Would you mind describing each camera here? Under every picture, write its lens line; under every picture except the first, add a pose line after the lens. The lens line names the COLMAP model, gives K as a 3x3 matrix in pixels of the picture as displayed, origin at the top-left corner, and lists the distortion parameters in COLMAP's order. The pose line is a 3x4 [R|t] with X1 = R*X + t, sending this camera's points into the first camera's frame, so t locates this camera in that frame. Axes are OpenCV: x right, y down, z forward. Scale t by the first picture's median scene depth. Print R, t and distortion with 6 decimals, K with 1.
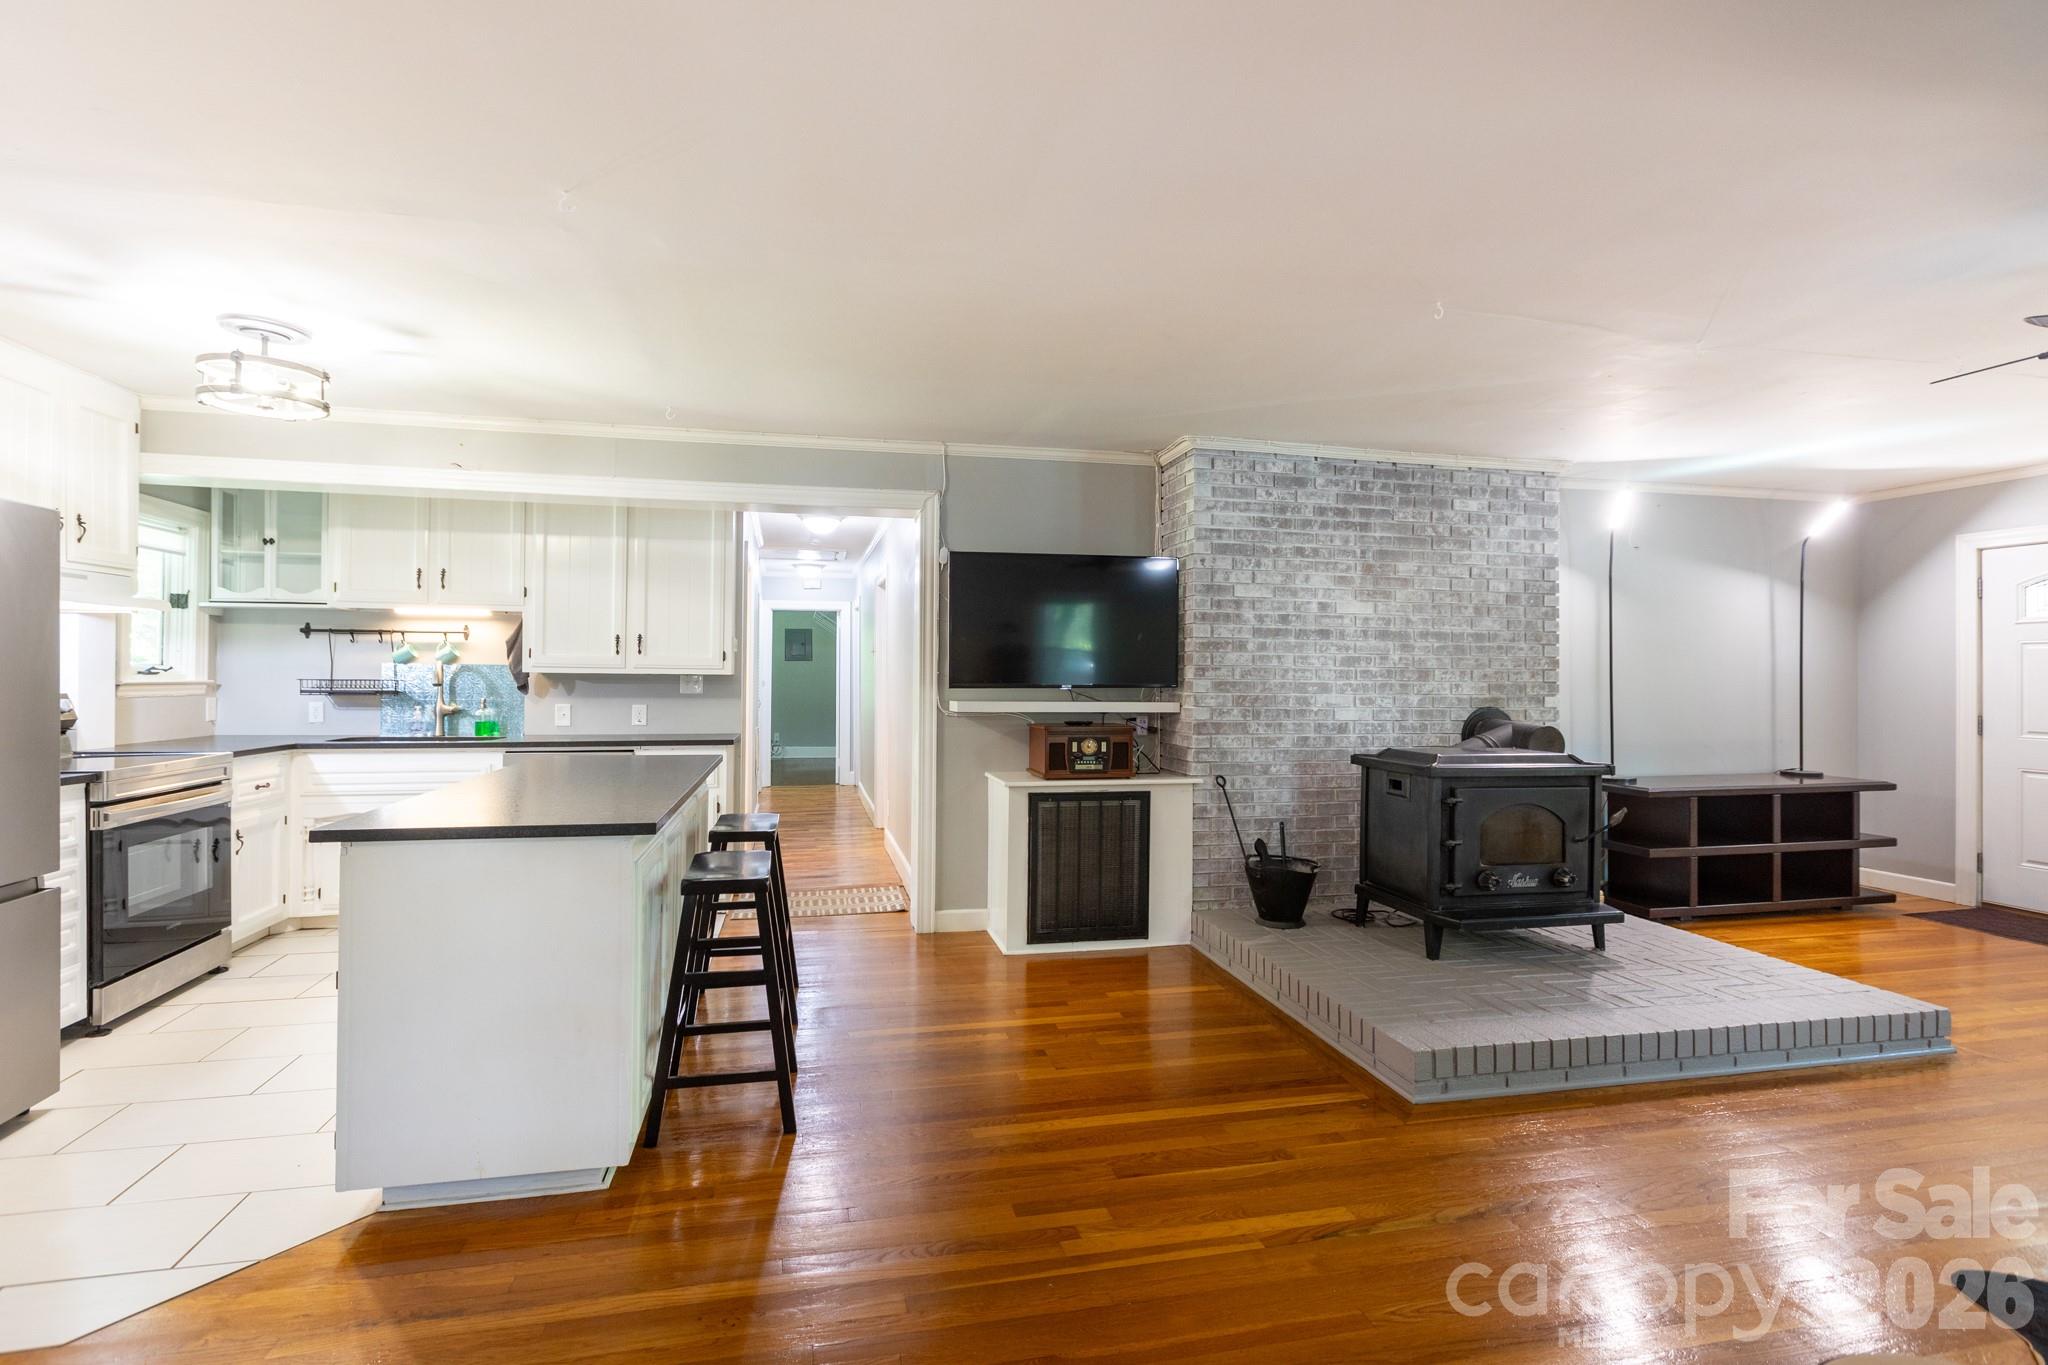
lens RADIAL K [[906.9, 0, 1030.6], [0, 906.9, 693.1], [0, 0, 1]] dist [0.004964, 0.000448]
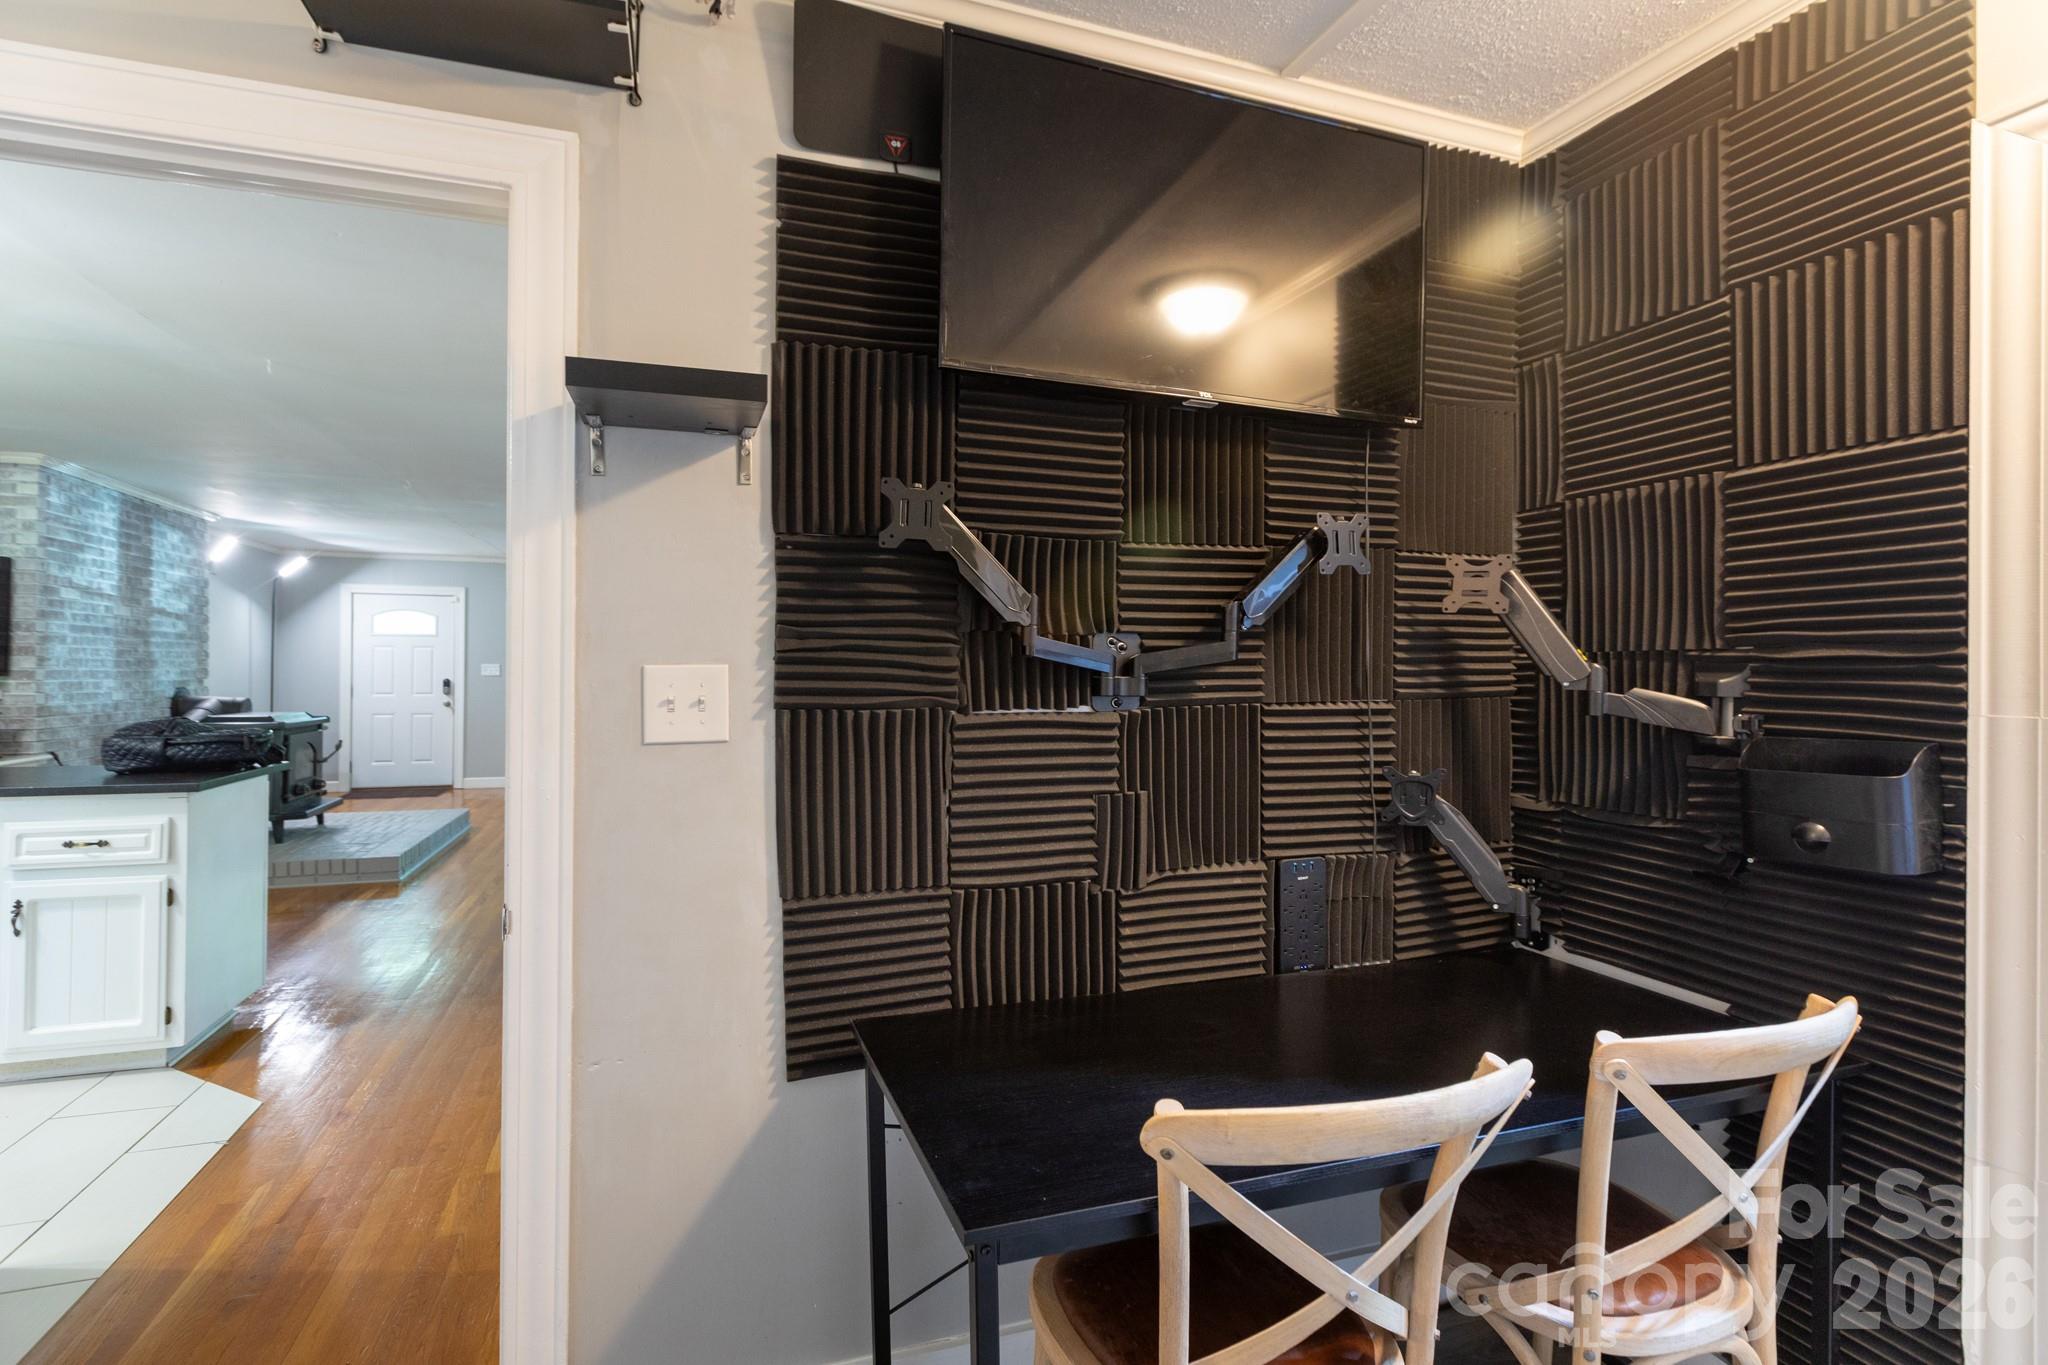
lens RADIAL K [[976.2, 0, 1048.0], [0, 976.2, 663.1], [0, 0, 1]] dist [0.002615, 0.000432]
pose [[-0.161597, 0.001473, 0.986856, -1.193813], [-0.005970, 0.999979, -0.002470, -0.025656], [-0.986839, -0.006290, -0.161585, -0.048136]]
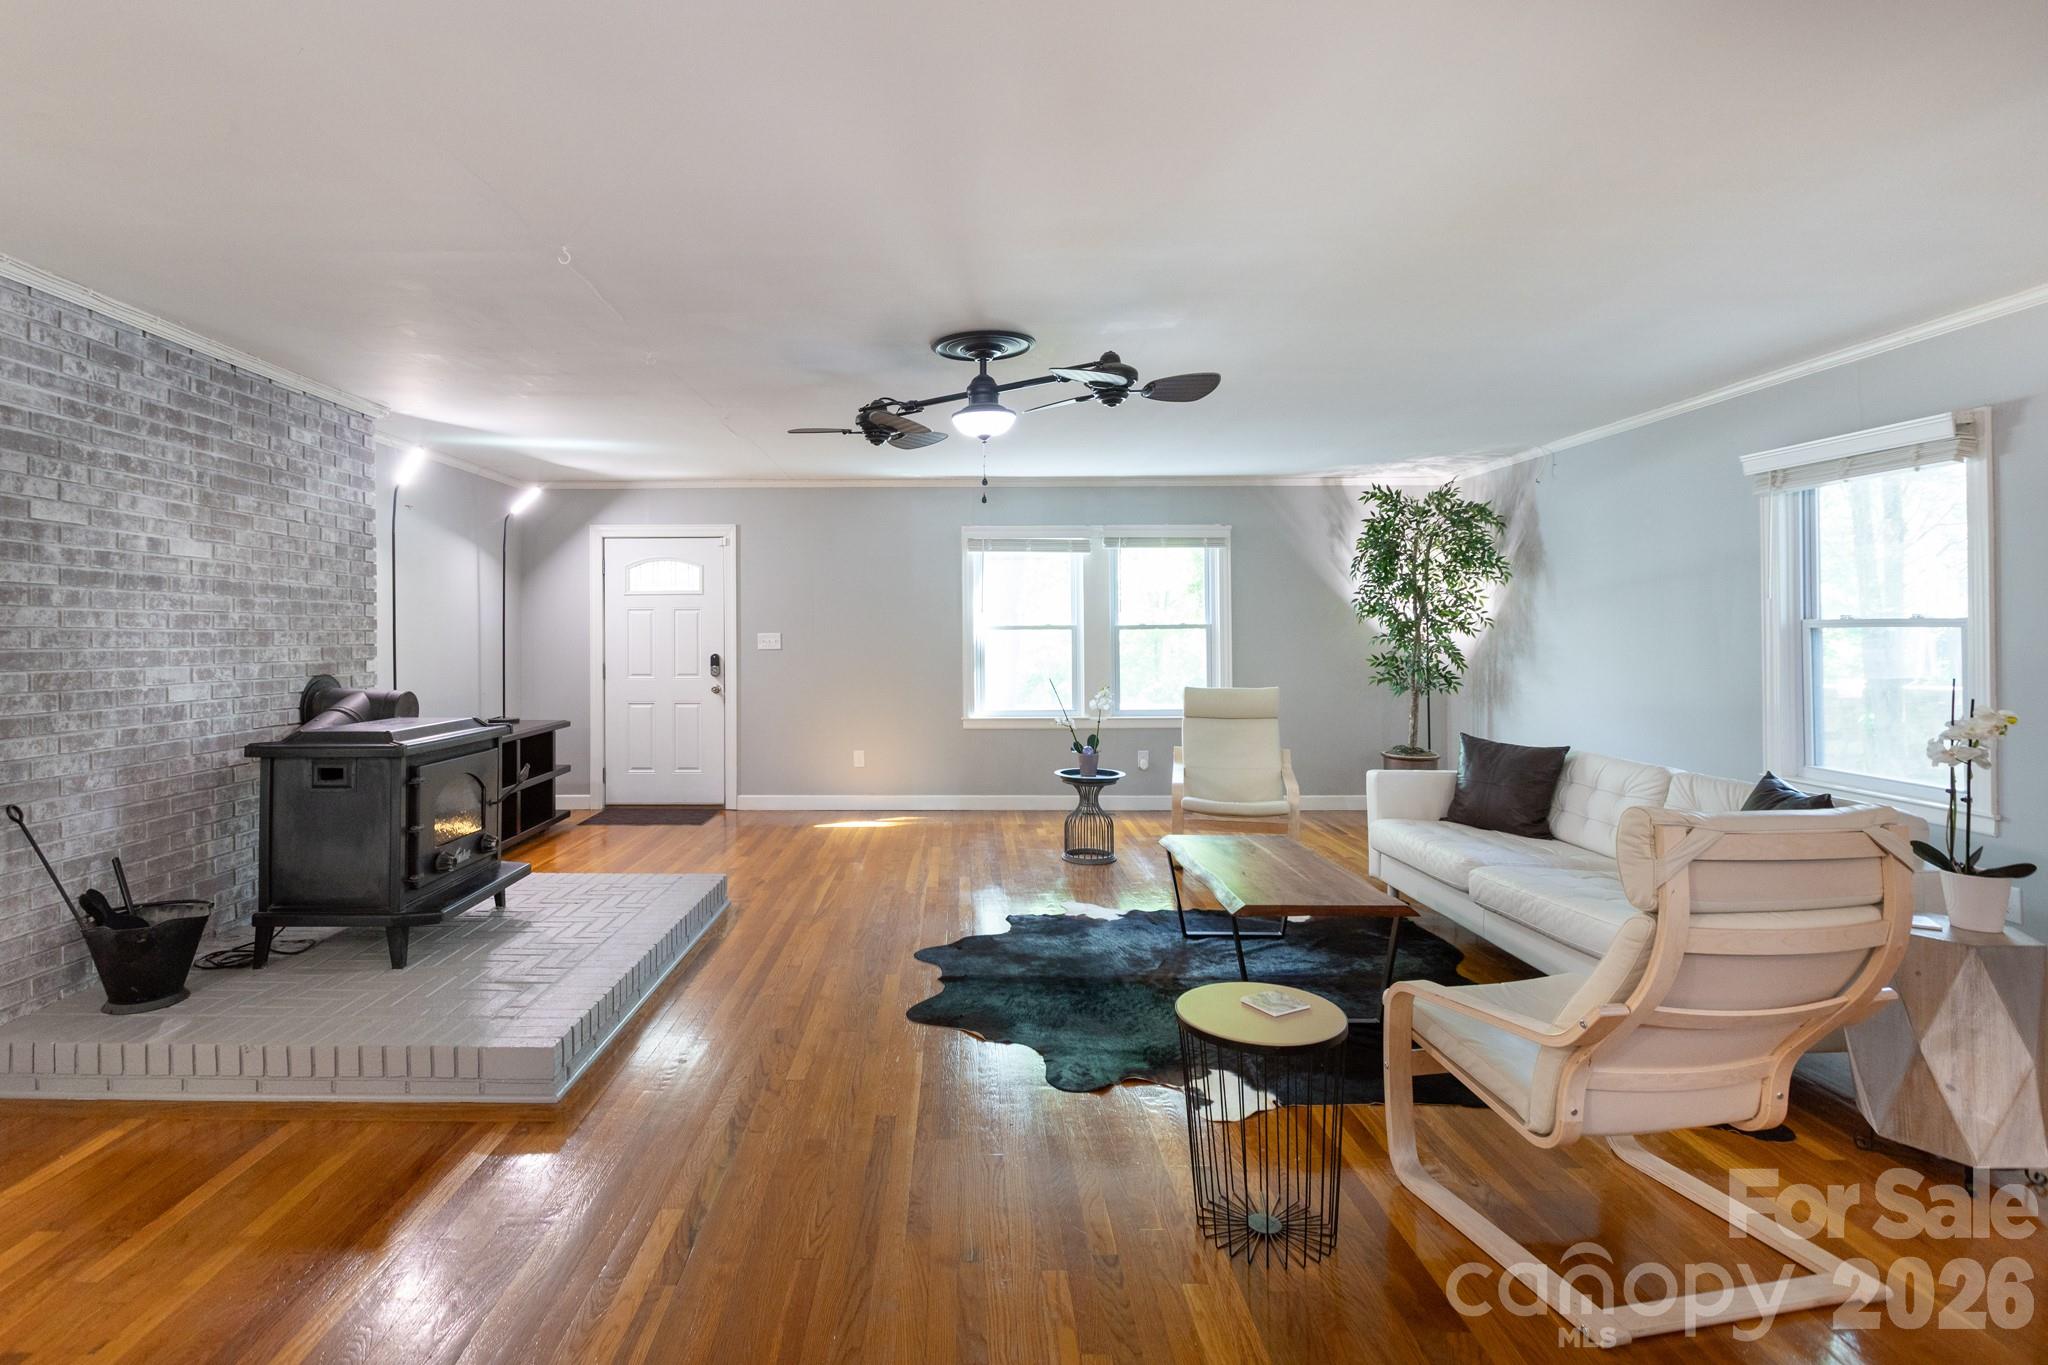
lens RADIAL K [[1020.5, 0, 954.6], [0, 1020.5, 628.0], [0, 0, 1]] dist [0.001770, -0.000726]
pose [[0.205437, 0.000551, 0.978670, -0.331648], [0.004908, 0.999987, -0.001593, -0.025025], [-0.978658, 0.005131, 0.205431, 0.219886]]
